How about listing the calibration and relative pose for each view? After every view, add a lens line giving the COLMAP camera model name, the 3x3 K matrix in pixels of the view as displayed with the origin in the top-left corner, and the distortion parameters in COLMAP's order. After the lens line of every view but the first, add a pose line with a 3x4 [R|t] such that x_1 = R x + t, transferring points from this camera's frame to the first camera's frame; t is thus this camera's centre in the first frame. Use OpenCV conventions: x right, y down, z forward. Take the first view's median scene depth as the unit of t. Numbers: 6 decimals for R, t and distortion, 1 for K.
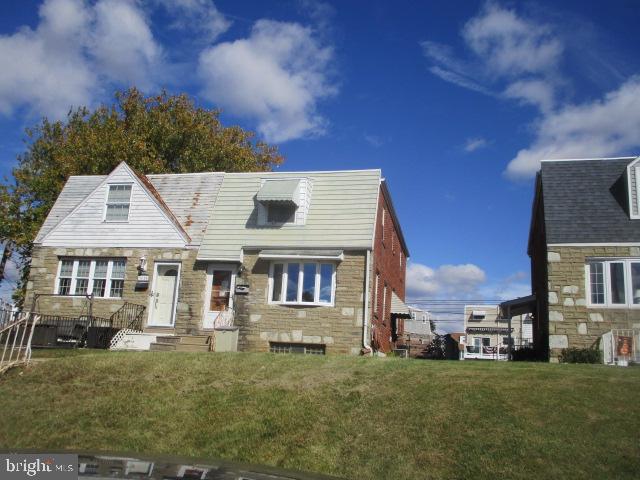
lens RADIAL K [[585.6, 0, 322.6], [0, 585.6, 240.7], [0, 0, 1]] dist [-0.043011, 0.021224]
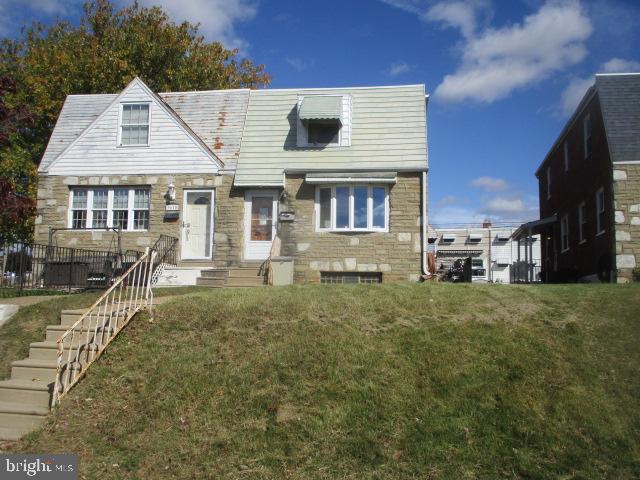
lens RADIAL K [[585.6, 0, 322.5], [0, 585.6, 239.6], [0, 0, 1]] dist [-0.043011, 0.021224]
pose [[0.994710, -0.029849, 0.098289, -0.165734], [0.017710, 0.992356, 0.122127, 0.006780], [-0.101183, -0.119740, 0.987636, 0.071671]]
